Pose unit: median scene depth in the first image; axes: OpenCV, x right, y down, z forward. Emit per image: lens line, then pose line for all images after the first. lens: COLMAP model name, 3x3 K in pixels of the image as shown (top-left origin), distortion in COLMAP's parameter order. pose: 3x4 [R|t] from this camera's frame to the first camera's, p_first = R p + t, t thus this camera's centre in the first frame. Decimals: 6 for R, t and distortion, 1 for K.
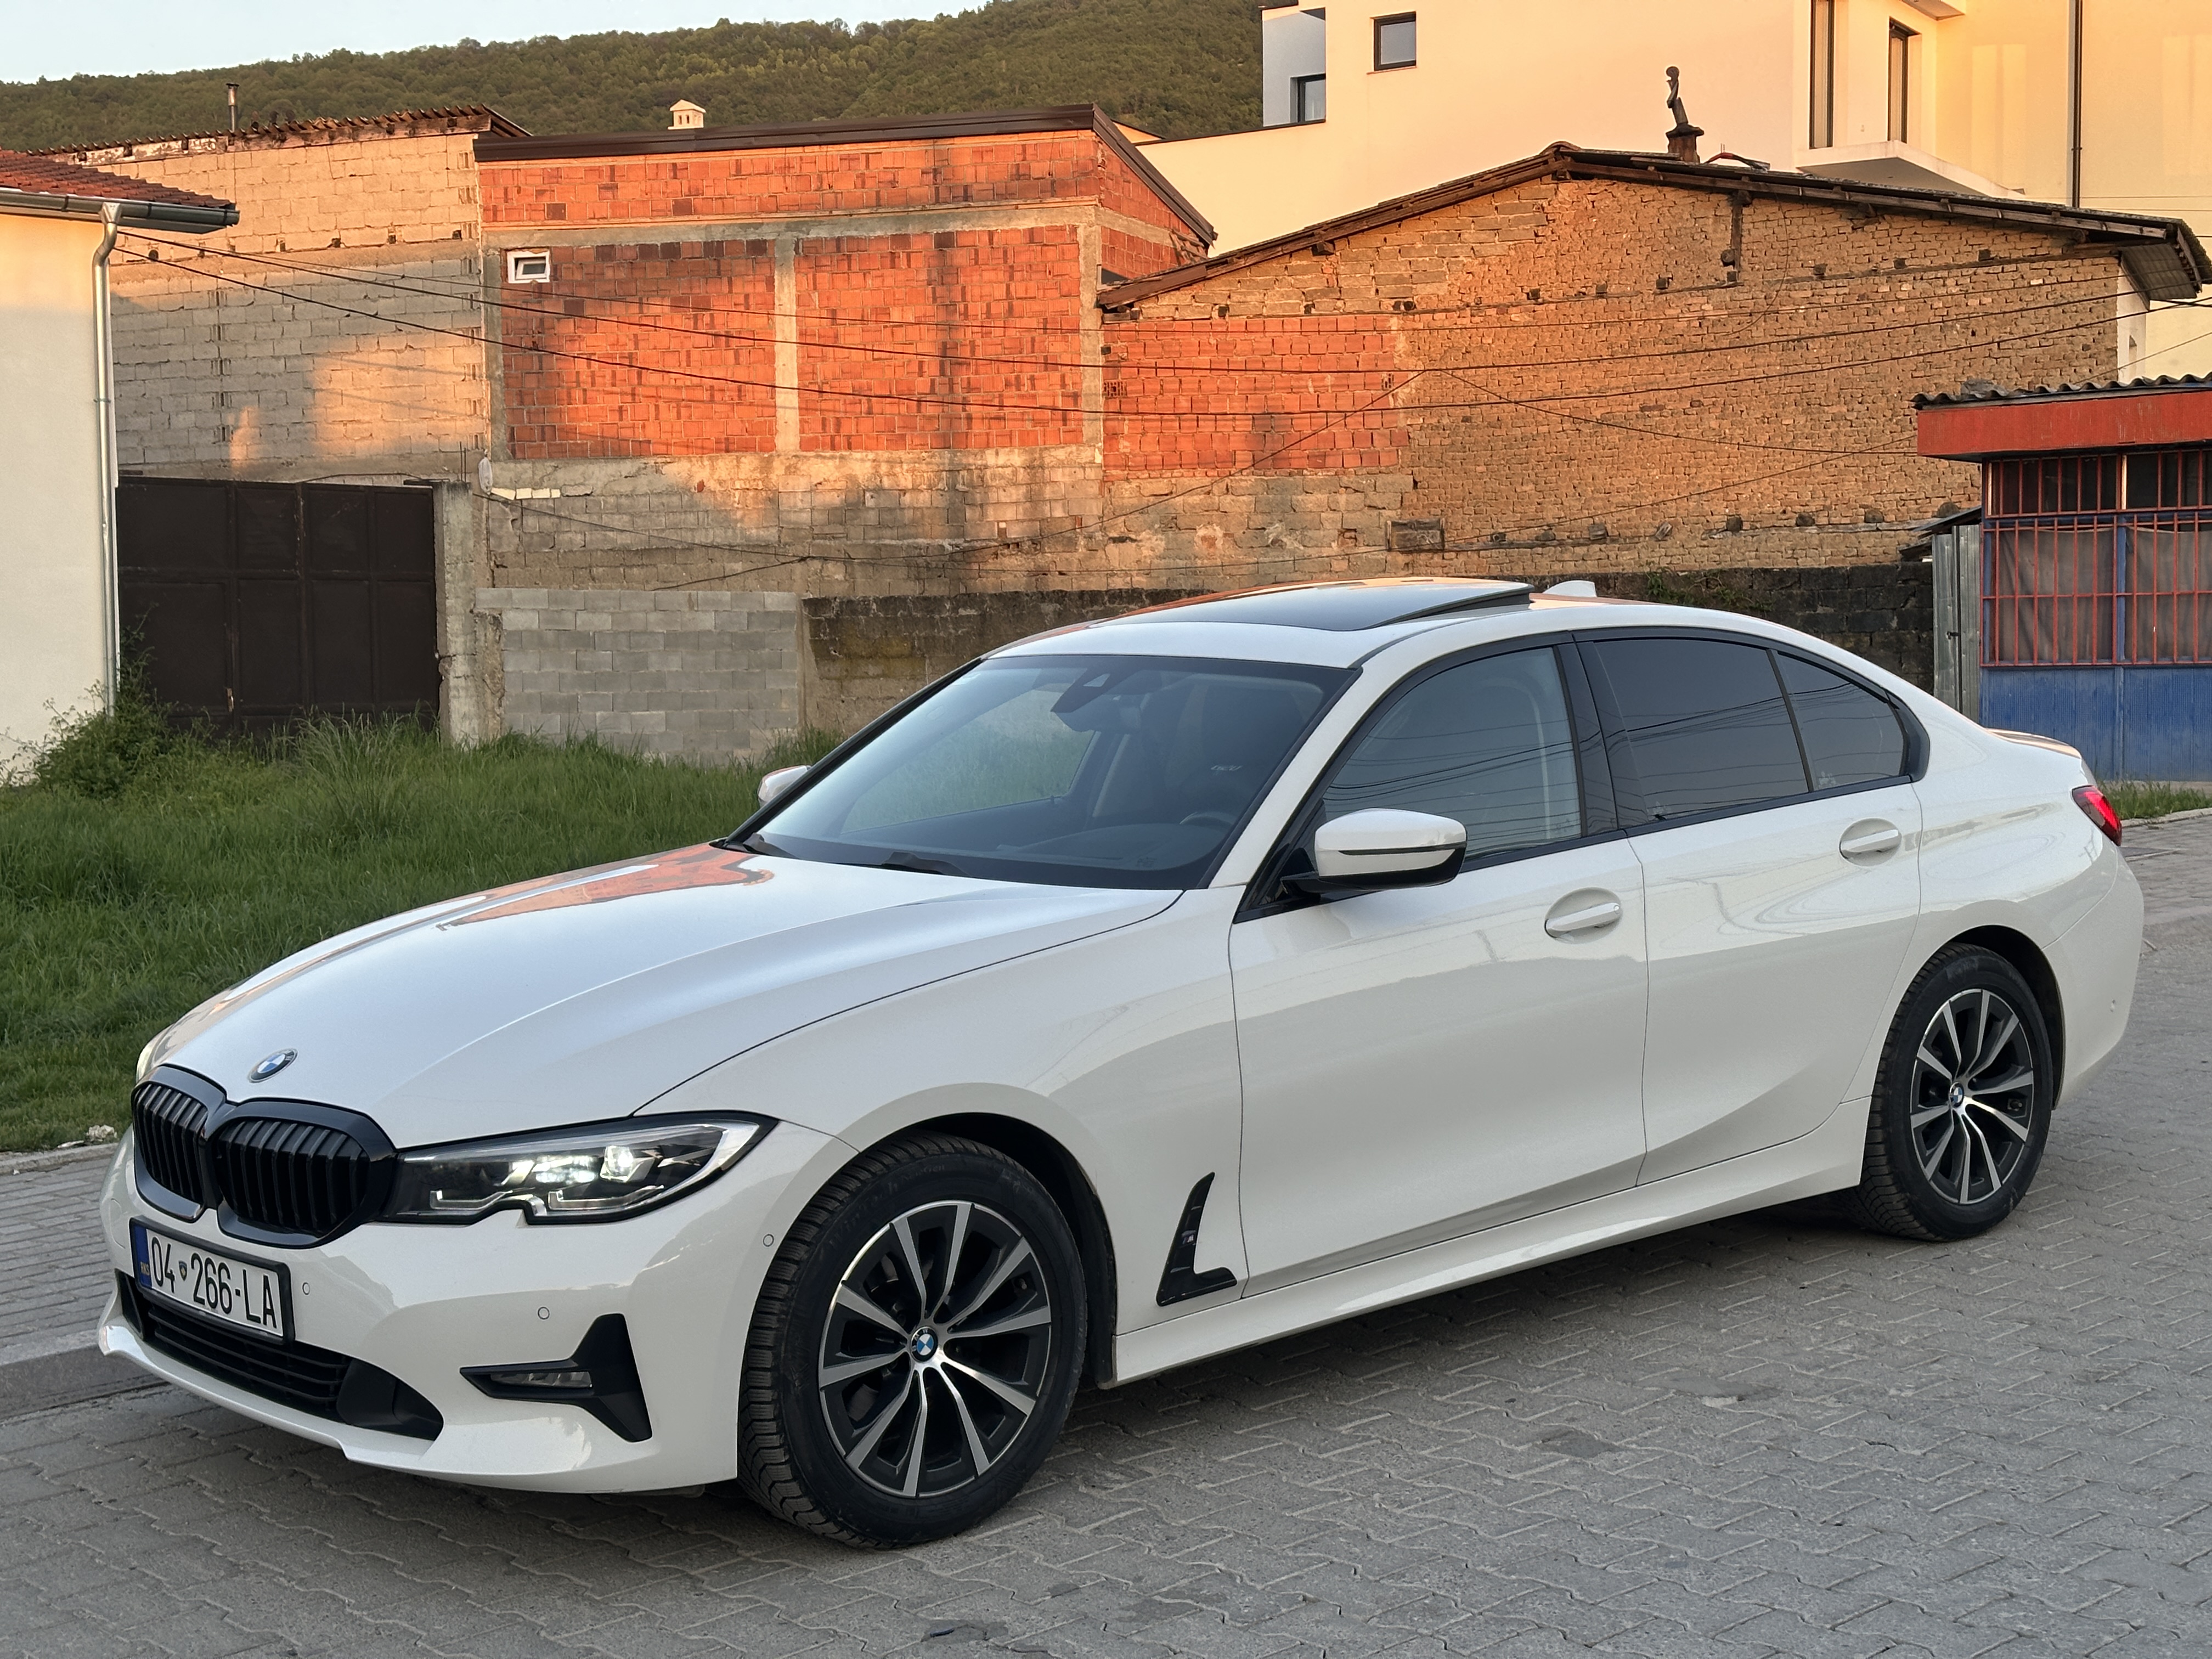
lens RADIAL K [[3178.3, 0, 1106.0], [0, 3178.3, 829.5], [0, 0, 1]] dist [0.179961, -0.553117]
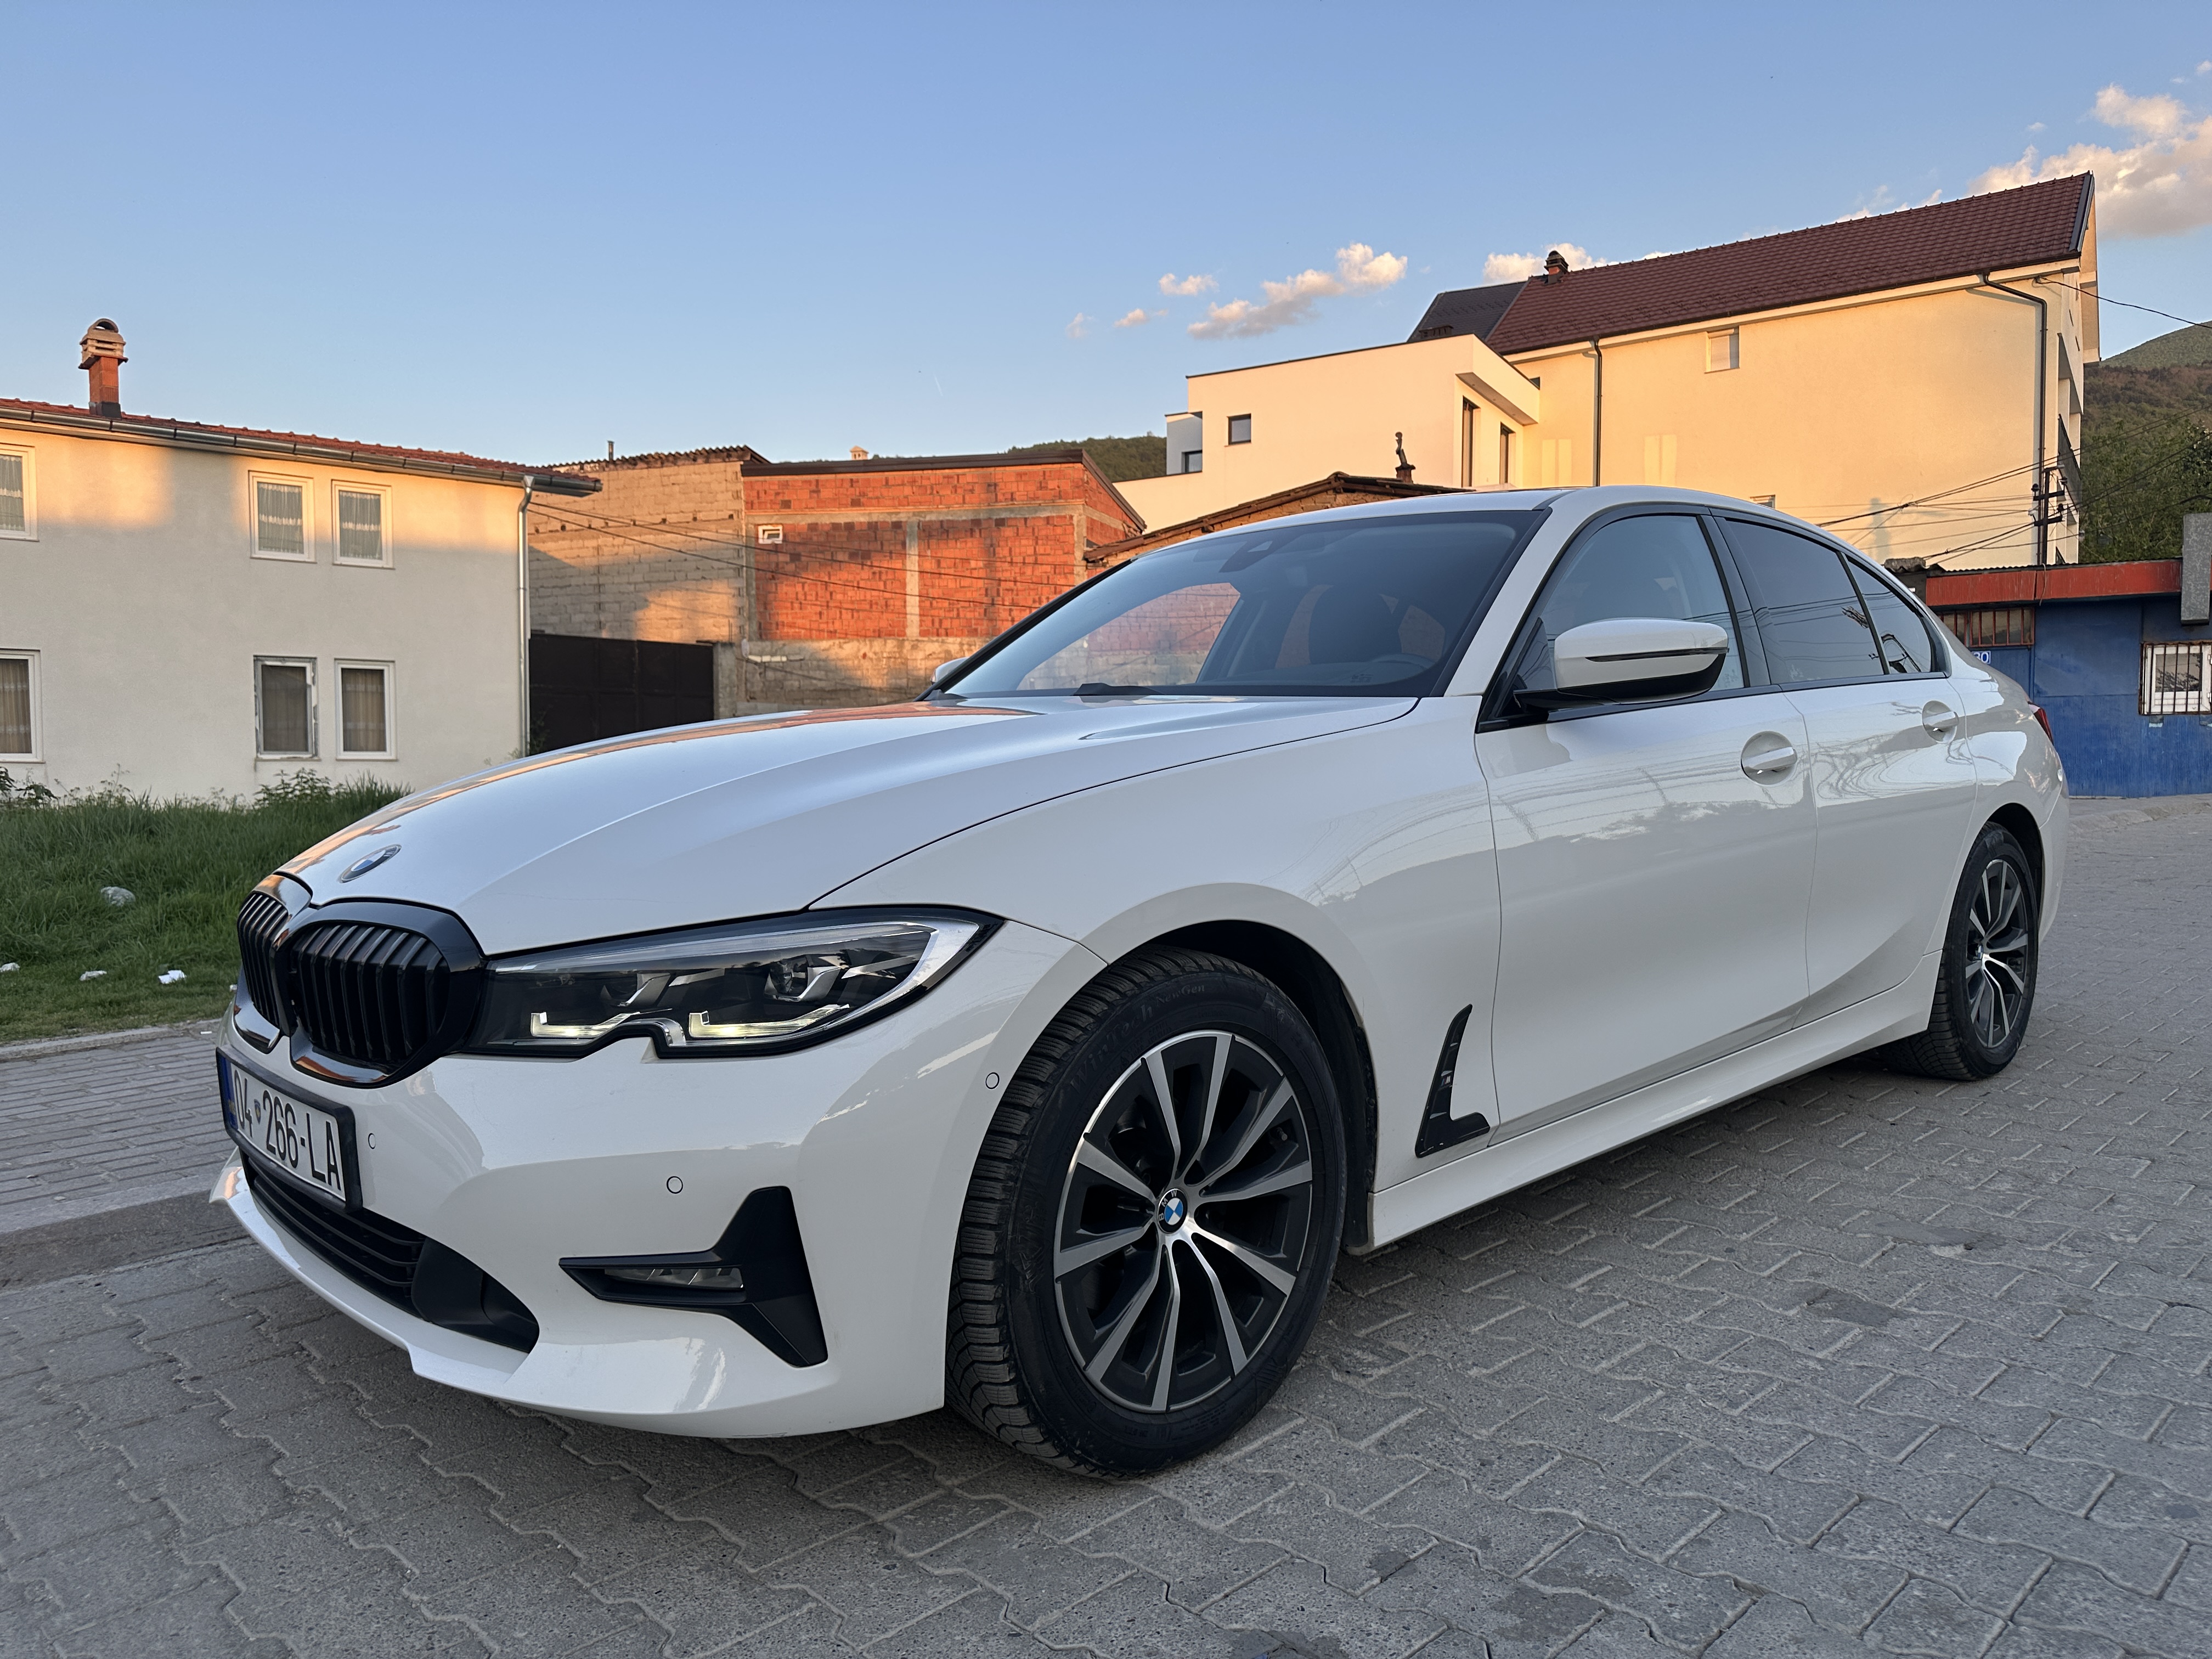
lens RADIAL K [[1563.4, 0, 1112.0], [0, 1563.4, 827.8], [0, 0, 1]] dist [0.126430, -0.221876]
pose [[0.999385, 0.009680, 0.033710, -0.080295], [-0.008791, 0.999612, -0.026424, 0.070611], [-0.033953, 0.026111, 0.999082, 0.562542]]
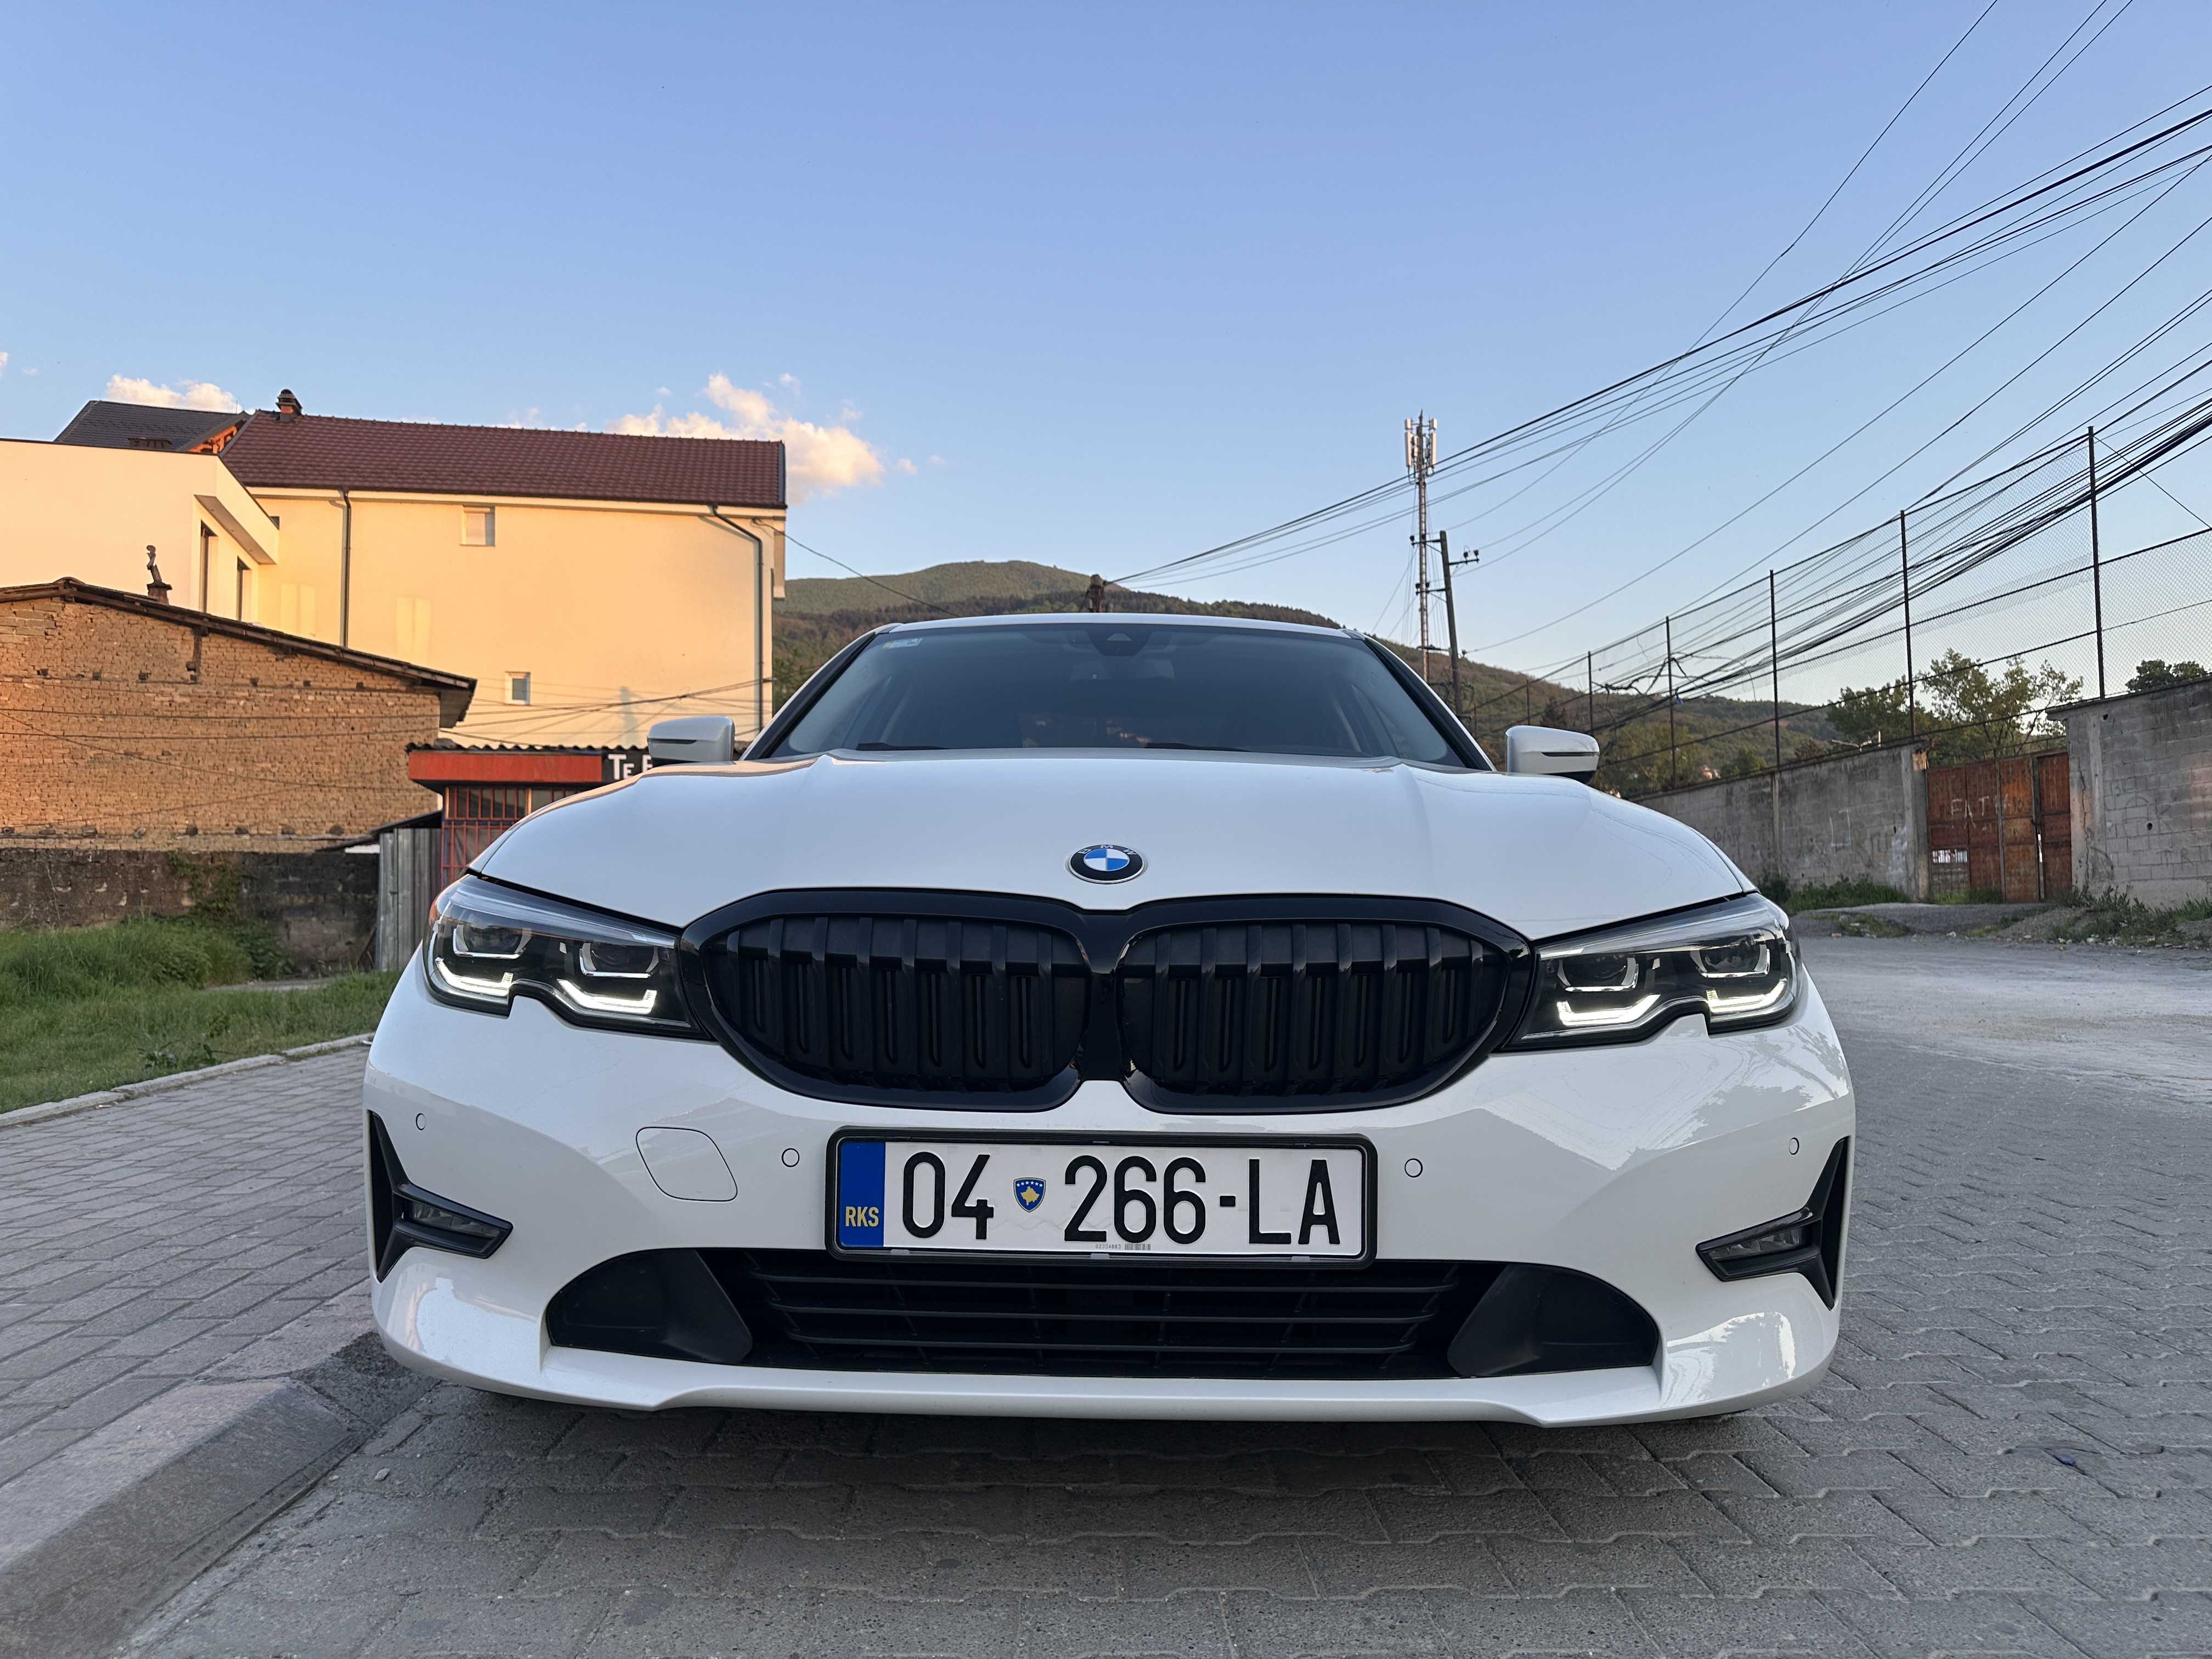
lens RADIAL K [[1571.6, 0, 1100.3], [0, 1571.6, 827.7], [0, 0, 1]] dist [0.059594, -0.069299]
pose [[0.659934, 0.065195, 0.748489, -0.481360], [0.043172, 0.991291, -0.124409, 0.102501], [-0.750082, 0.114415, 0.651373, 0.760426]]
